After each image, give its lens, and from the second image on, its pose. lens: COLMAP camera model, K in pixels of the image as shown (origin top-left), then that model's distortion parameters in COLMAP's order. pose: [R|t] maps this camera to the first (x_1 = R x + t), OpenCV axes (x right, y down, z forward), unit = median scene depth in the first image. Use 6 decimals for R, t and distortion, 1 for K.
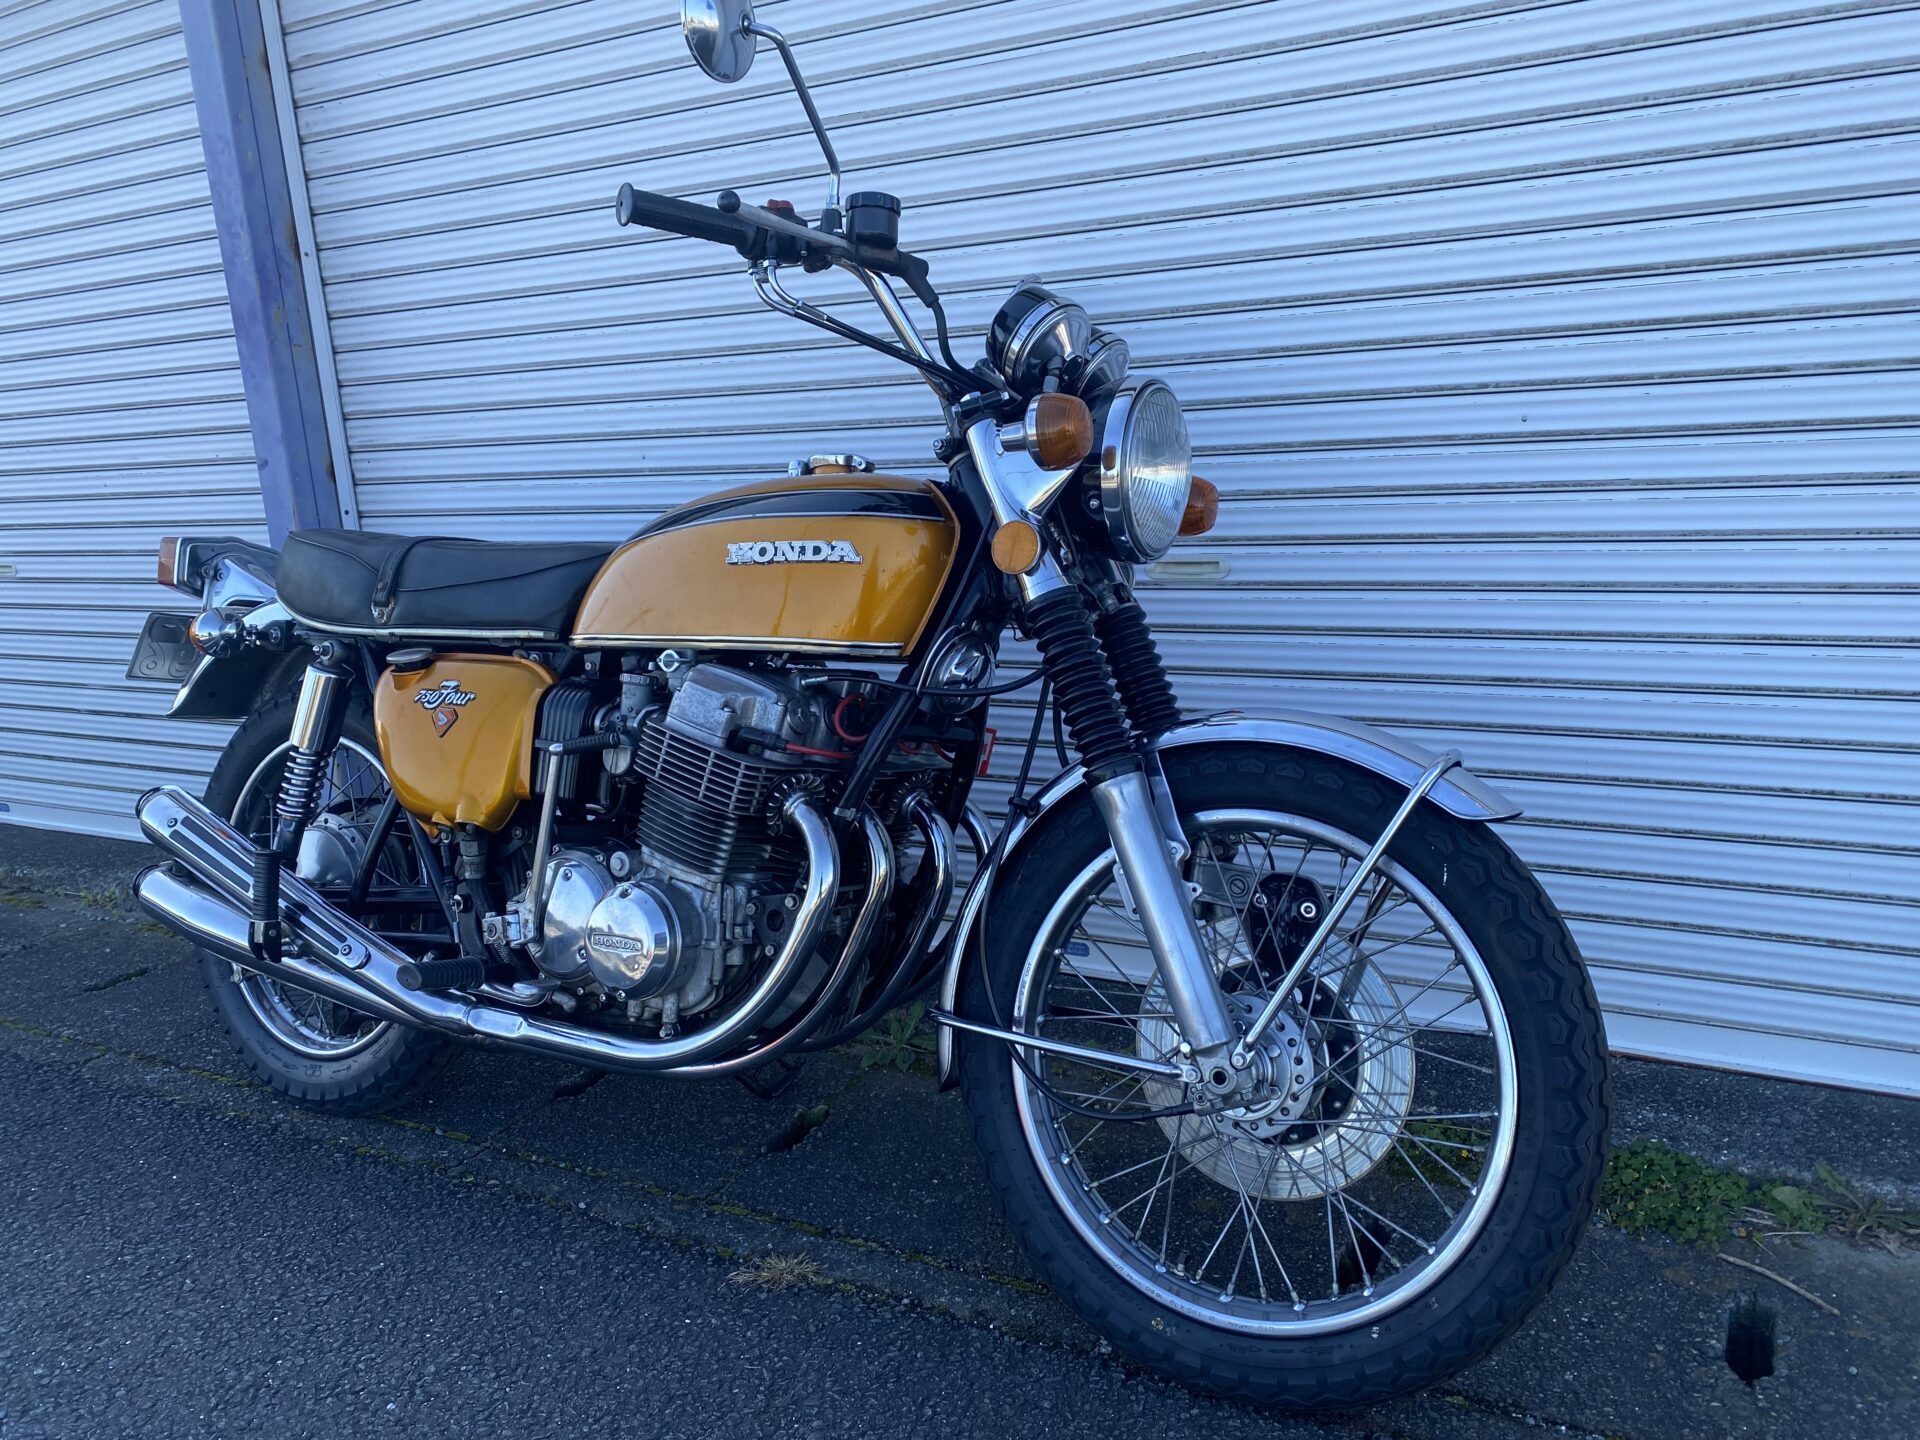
lens RADIAL K [[1460.8, 0, 970.3], [0, 1460.8, 721.7], [0, 0, 1]] dist [0.030411, -0.031257]
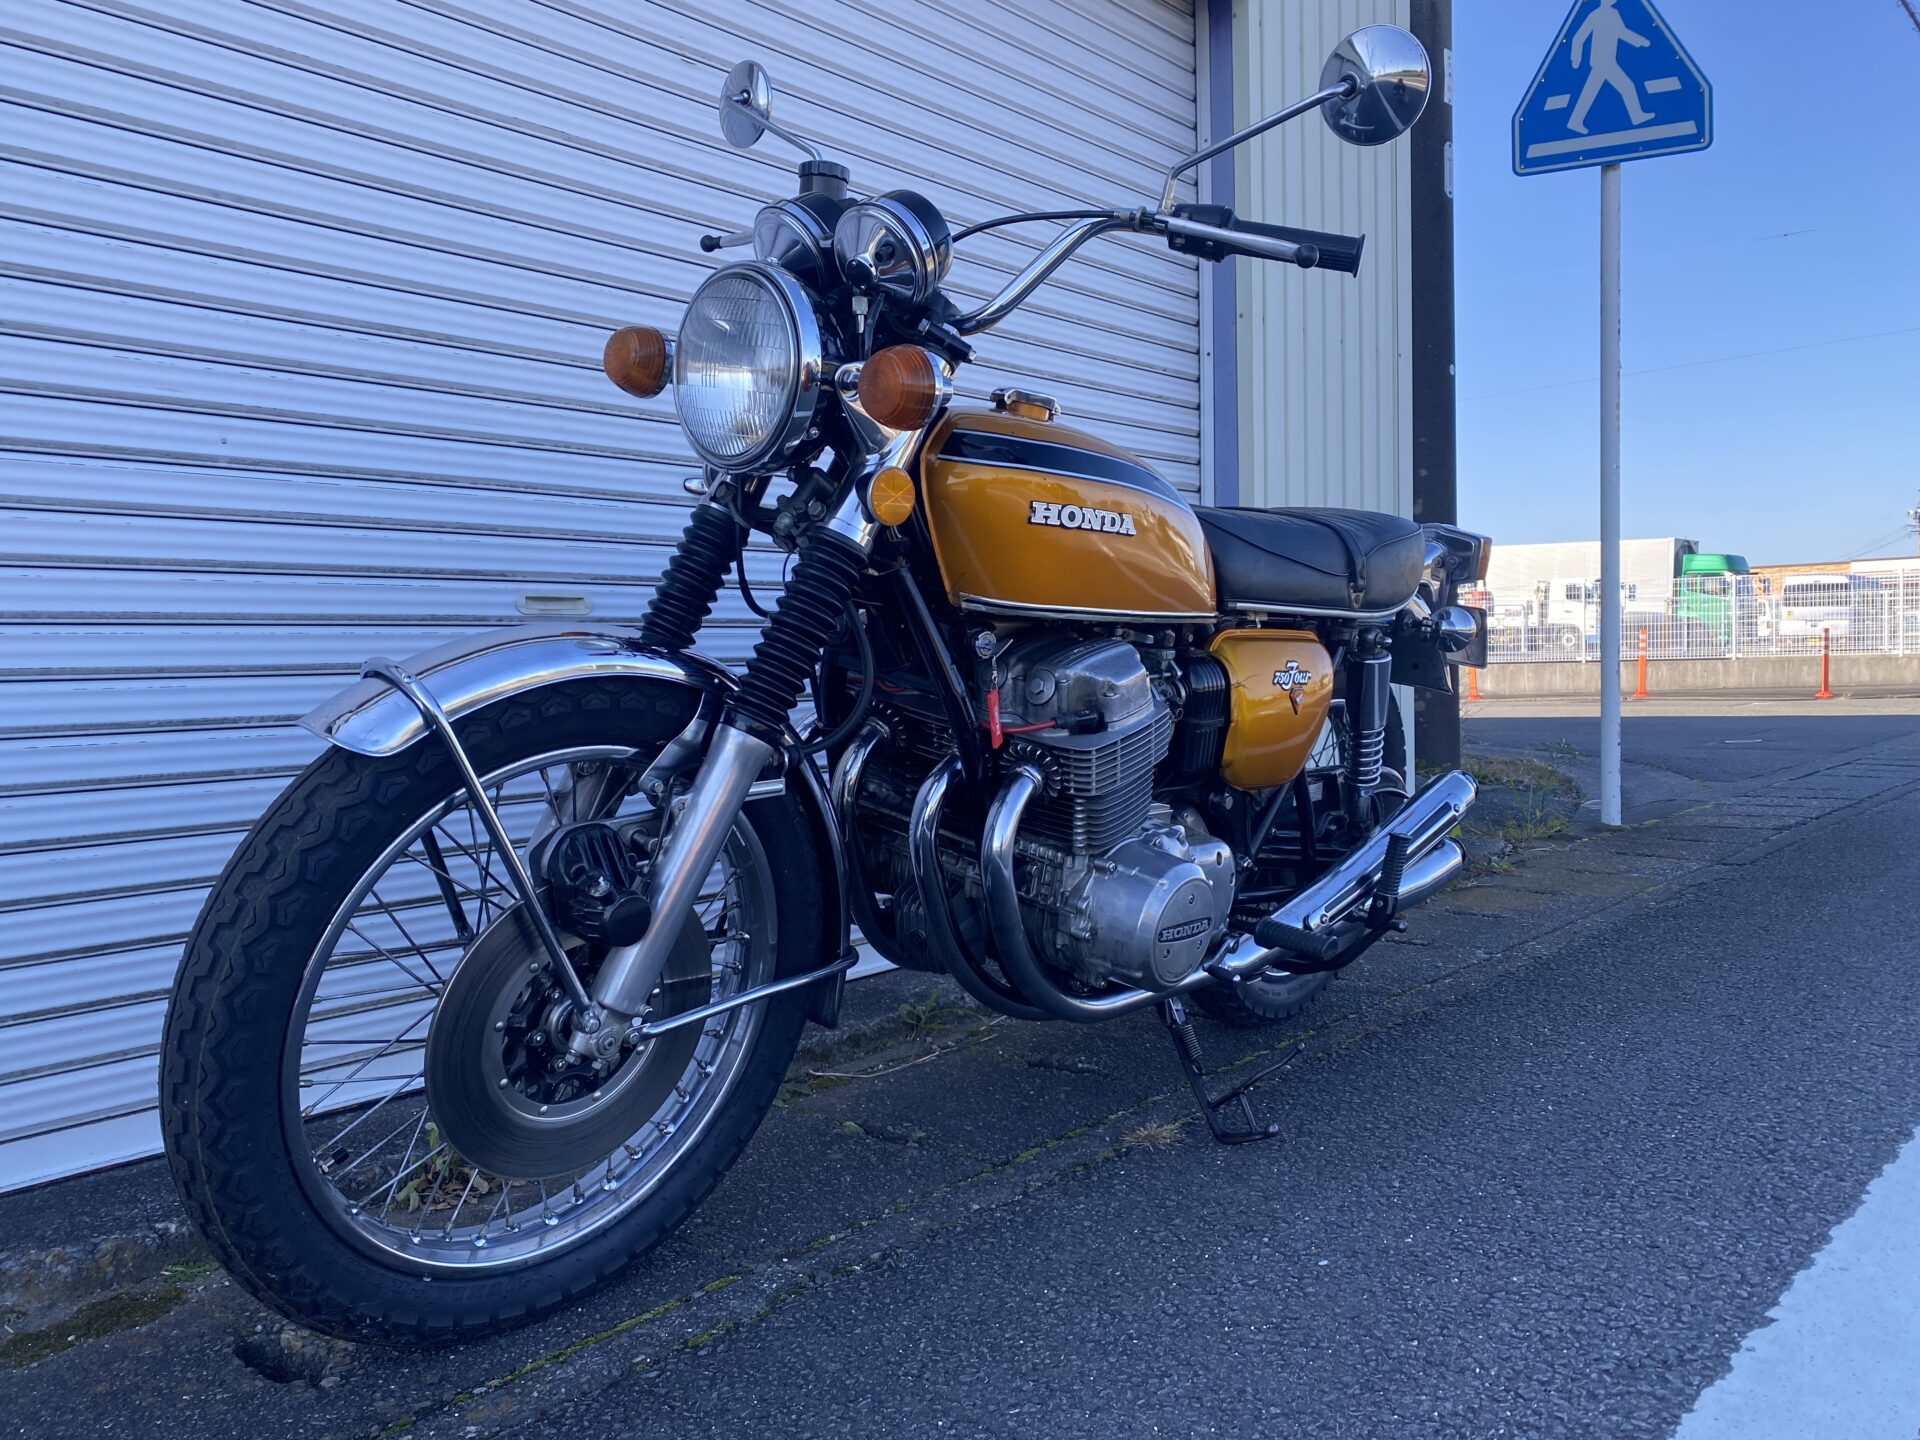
lens RADIAL K [[1460.8, 0, 949.5], [0, 1460.8, 712.8], [0, 0, 1]] dist [0.030411, -0.031257]
pose [[0.229655, 0.017518, 0.973115, -1.160239], [0.220096, 0.973002, -0.069459, 0.099095], [-0.948059, 0.230130, 0.219599, 0.771892]]
